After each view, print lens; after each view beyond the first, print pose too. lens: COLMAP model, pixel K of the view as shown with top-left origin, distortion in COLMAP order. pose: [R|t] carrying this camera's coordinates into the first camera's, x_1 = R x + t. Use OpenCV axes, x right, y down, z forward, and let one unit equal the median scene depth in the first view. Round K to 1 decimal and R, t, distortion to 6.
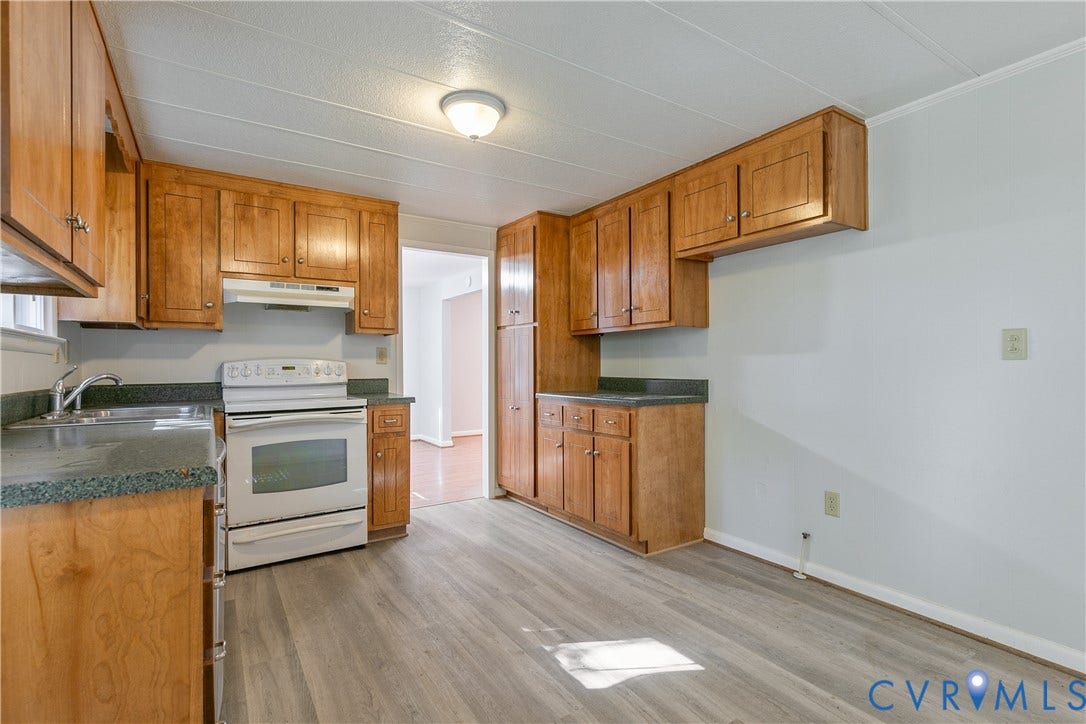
lens RADIAL K [[541.3, 0, 538.1], [0, 541.3, 365.4], [0, 0, 1]] dist [0.000885, -0.000658]
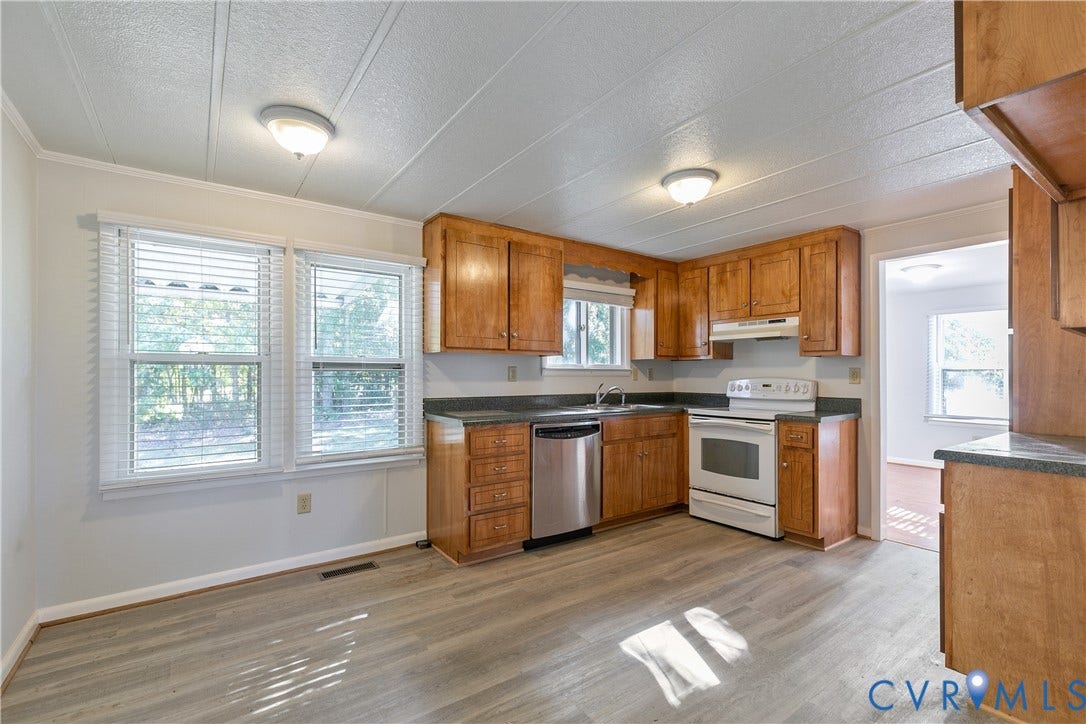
lens RADIAL K [[487.4, 0, 541.6], [0, 487.4, 375.2], [0, 0, 1]] dist [0.021329, -0.016413]
pose [[0.018769, 0.007890, -0.999793, 0.722311], [-0.000519, 0.999969, 0.007882, -0.030020], [0.999824, 0.000371, 0.018772, 0.469766]]
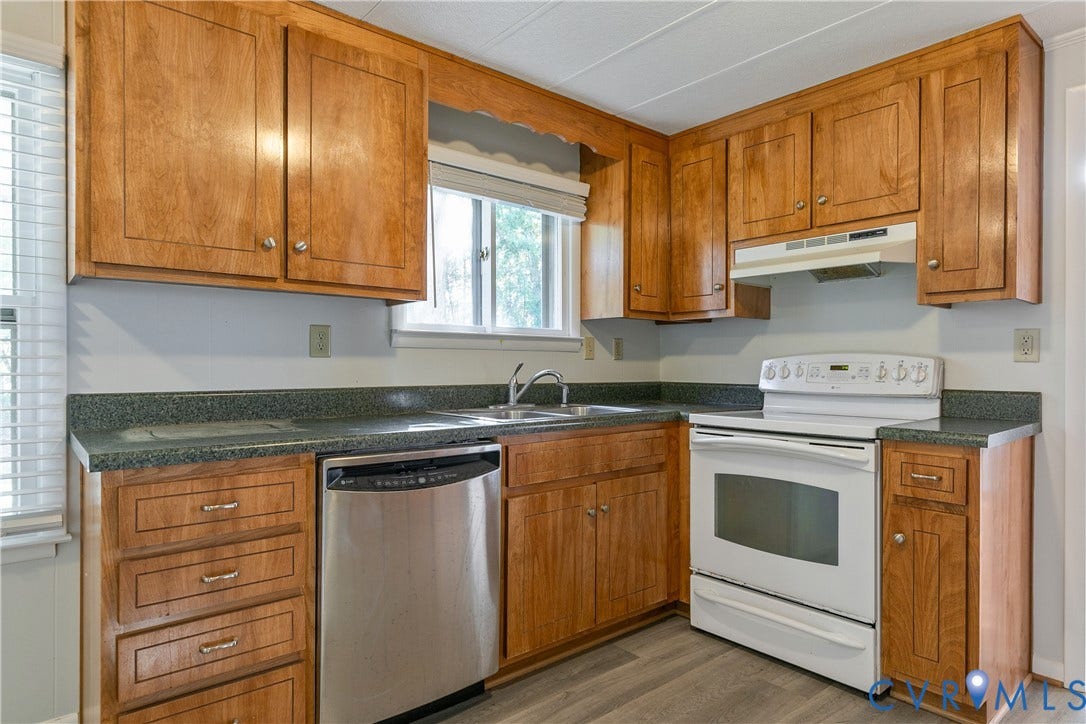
lens RADIAL K [[619.4, 0, 556.1], [0, 619.4, 366.1], [0, 0, 1]] dist [0.002439, 0.000235]
pose [[0.119154, 0.011065, -0.992814, 0.253550], [-0.004254, 0.999934, 0.010634, -0.003609], [0.992867, 0.002957, 0.119193, 0.602878]]
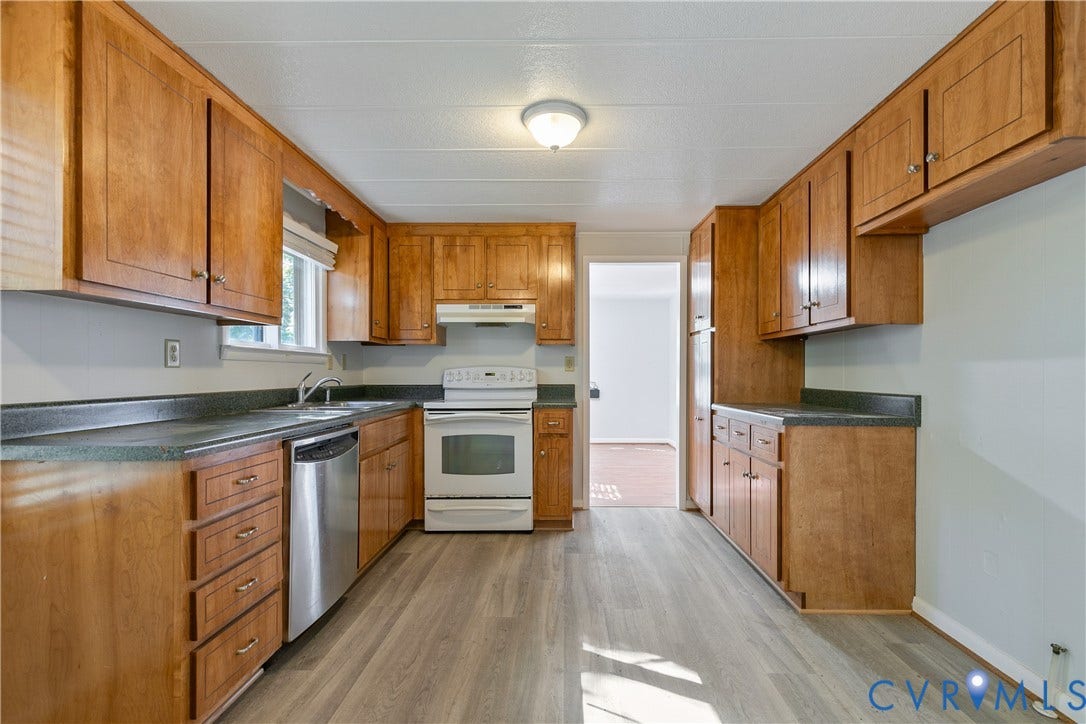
lens RADIAL K [[492.9, 0, 545.2], [0, 492.9, 374.0], [0, 0, 1]] dist [0.000256, -0.001039]
pose [[0.819801, 0.008931, -0.572578, 0.290372], [-0.006256, 0.999958, 0.006640, -0.003934], [0.572614, -0.001862, 0.819823, 0.171367]]
